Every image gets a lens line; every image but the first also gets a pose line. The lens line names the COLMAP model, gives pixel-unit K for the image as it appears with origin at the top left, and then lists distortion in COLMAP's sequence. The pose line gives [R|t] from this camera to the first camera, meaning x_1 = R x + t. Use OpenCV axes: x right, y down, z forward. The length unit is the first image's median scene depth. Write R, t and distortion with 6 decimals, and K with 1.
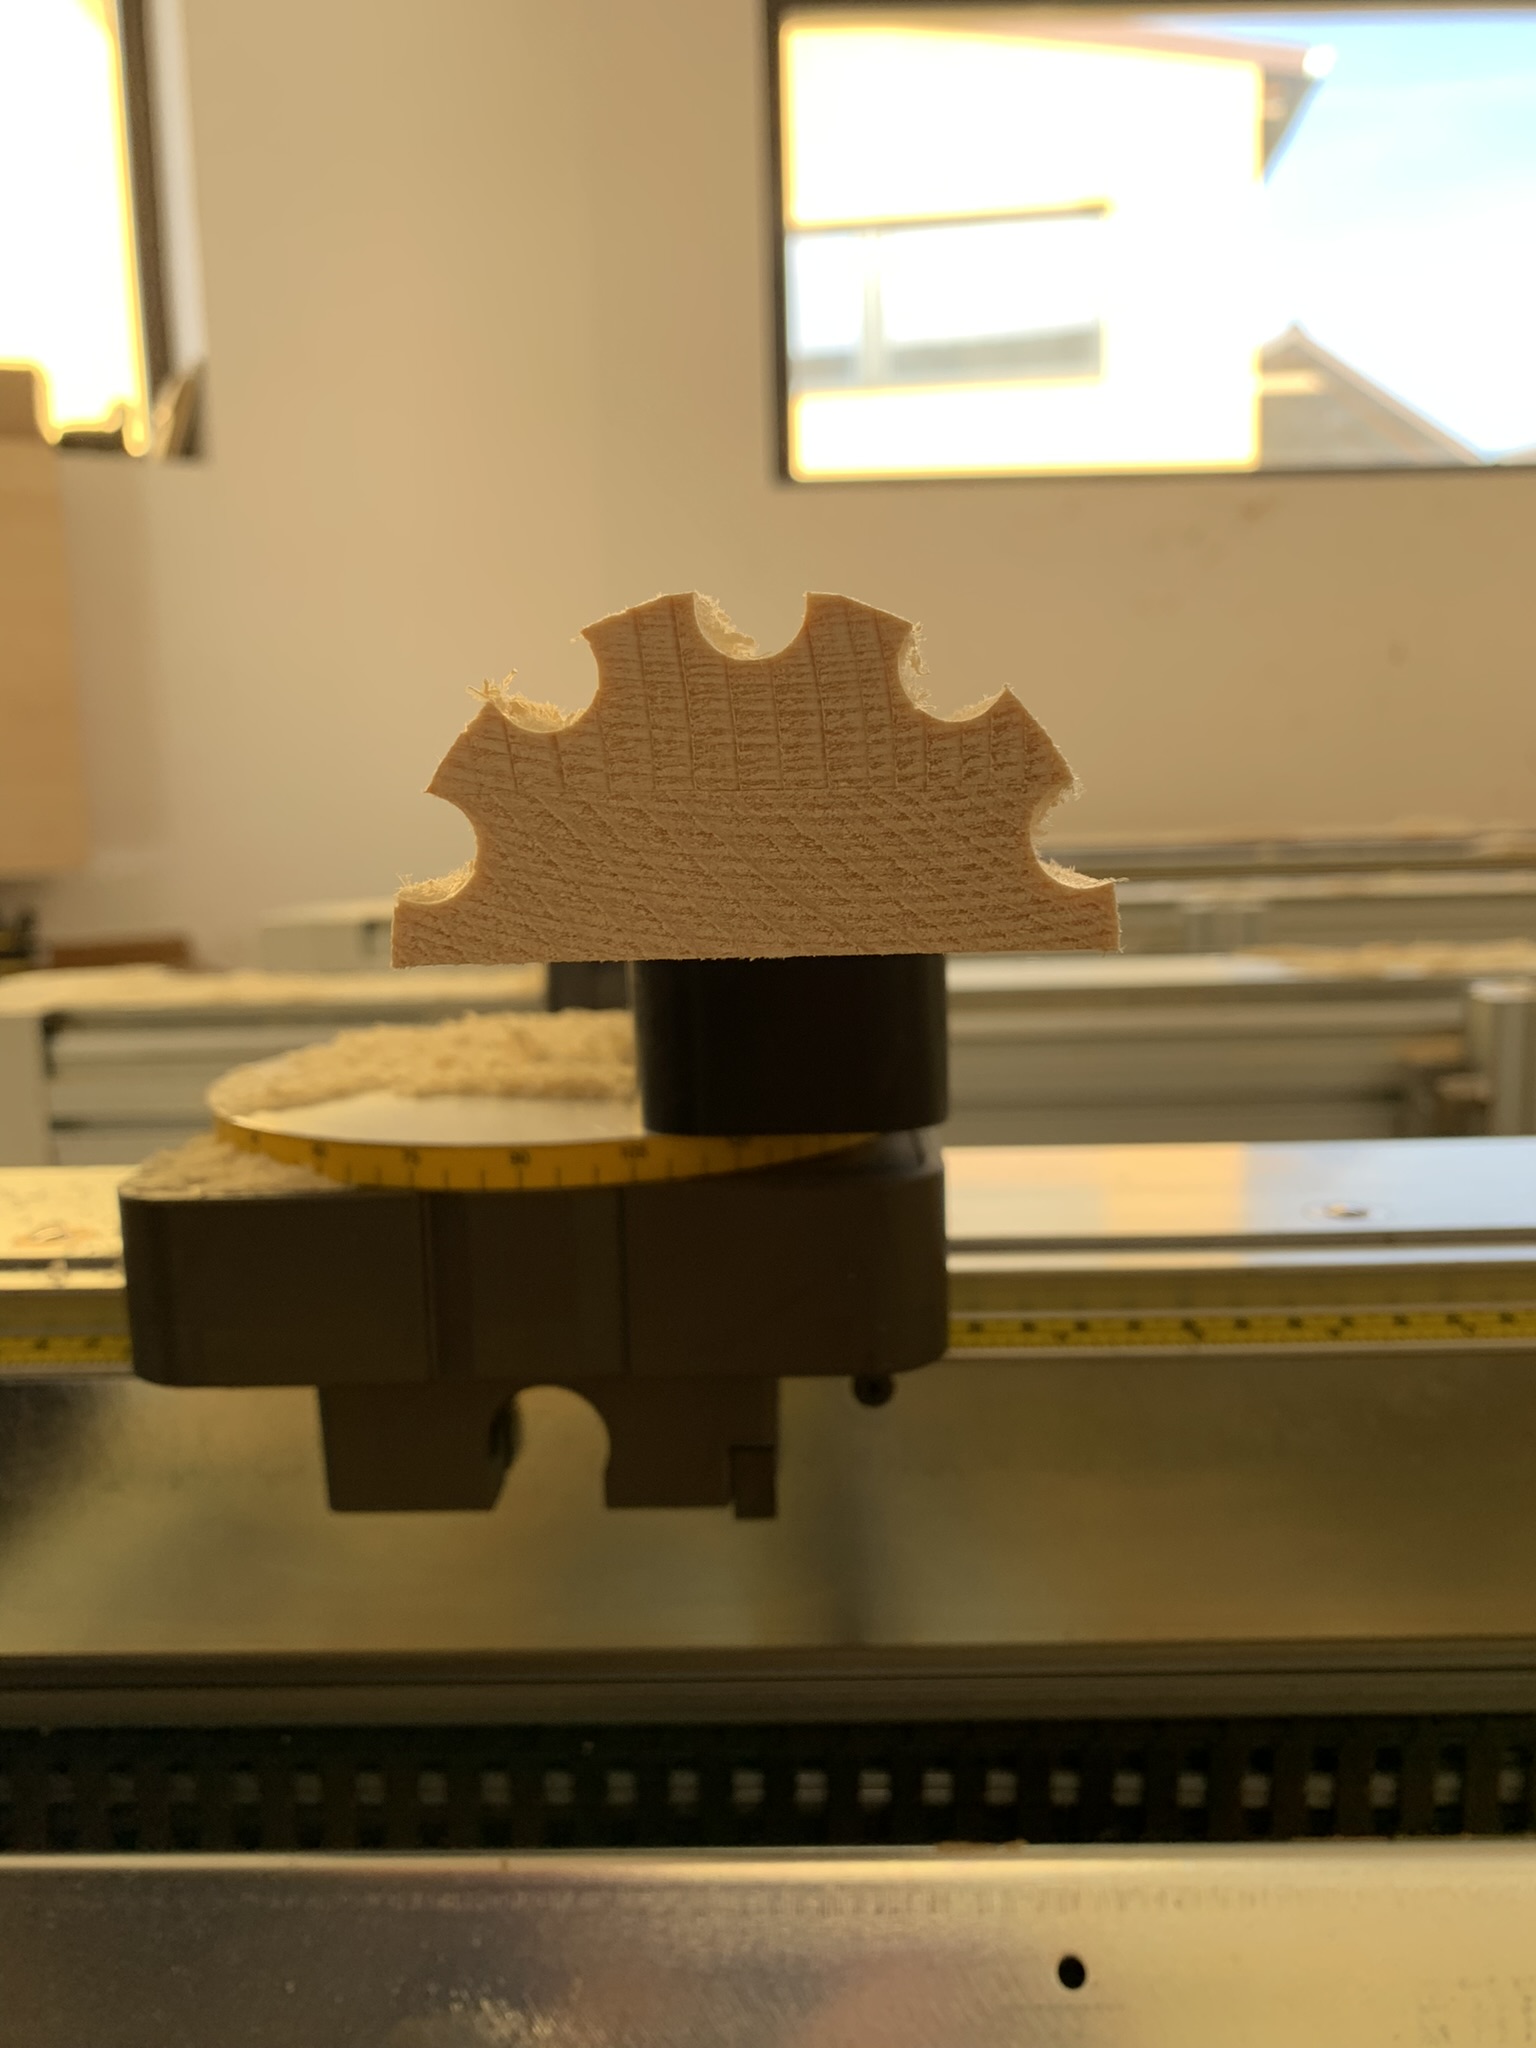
lens RADIAL K [[1574.5, 0, 783.5], [0, 1574.5, 1034.1], [0, 0, 1]] dist [0.095709, -0.035045]
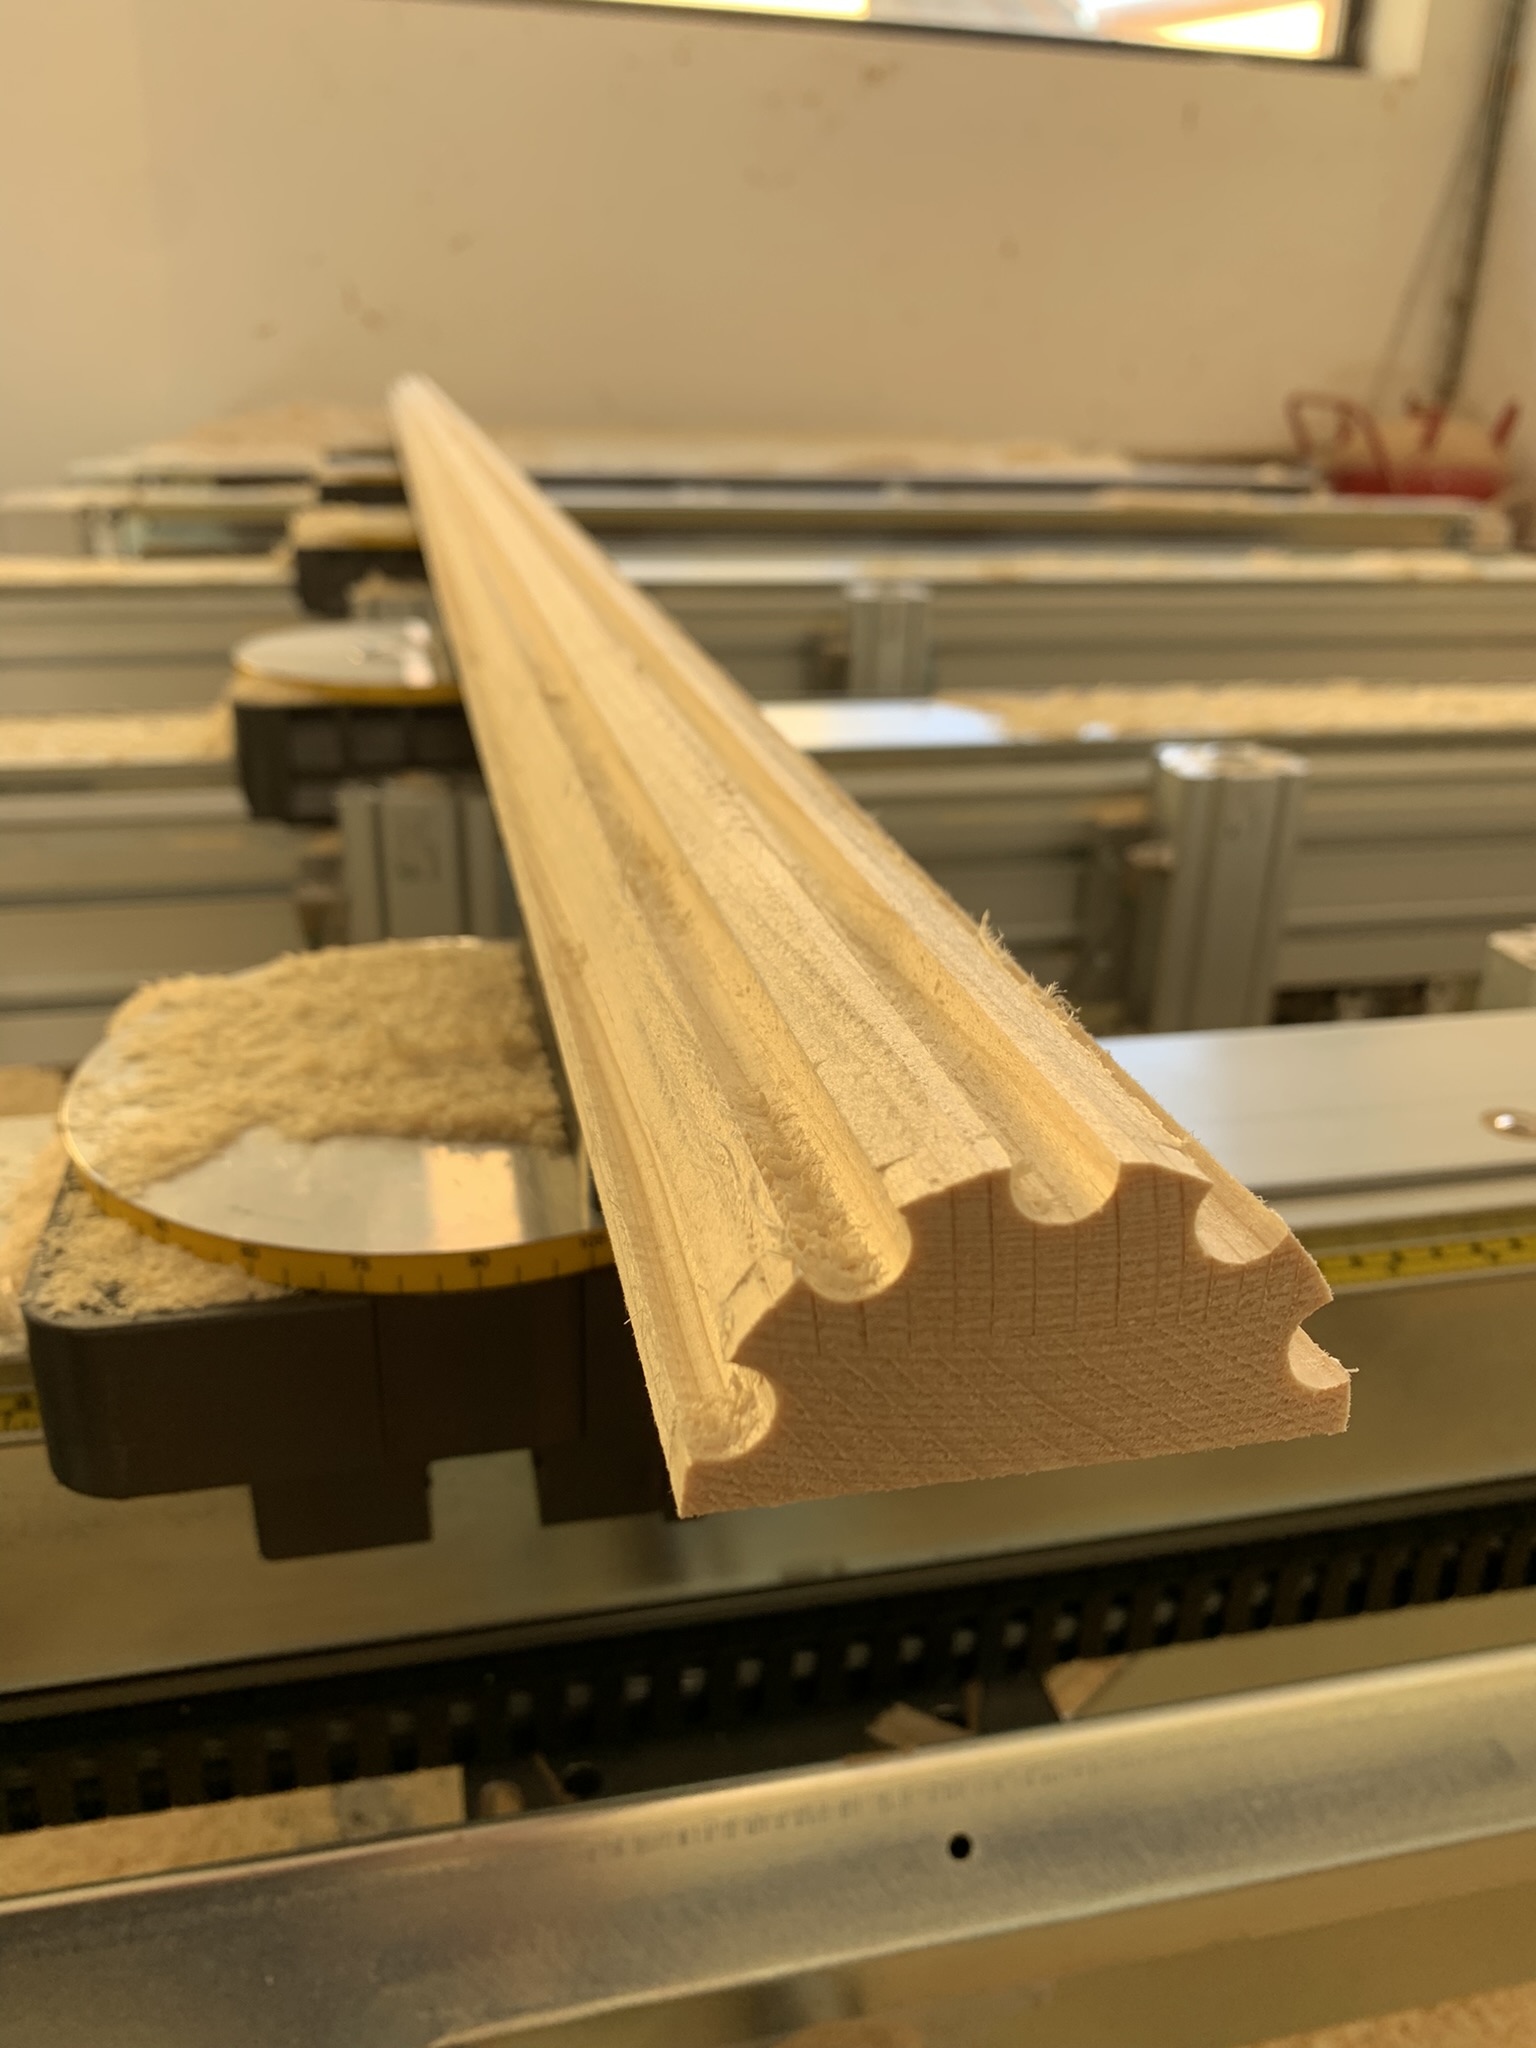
lens RADIAL K [[1574.5, 0, 775.9], [0, 1574.5, 1027.4], [0, 0, 1]] dist [0.095709, -0.035045]
pose [[0.968603, -0.046461, 0.244232, -0.423650], [-0.017889, 0.966811, 0.254865, -0.596955], [-0.247968, -0.251232, 0.935625, 0.145484]]
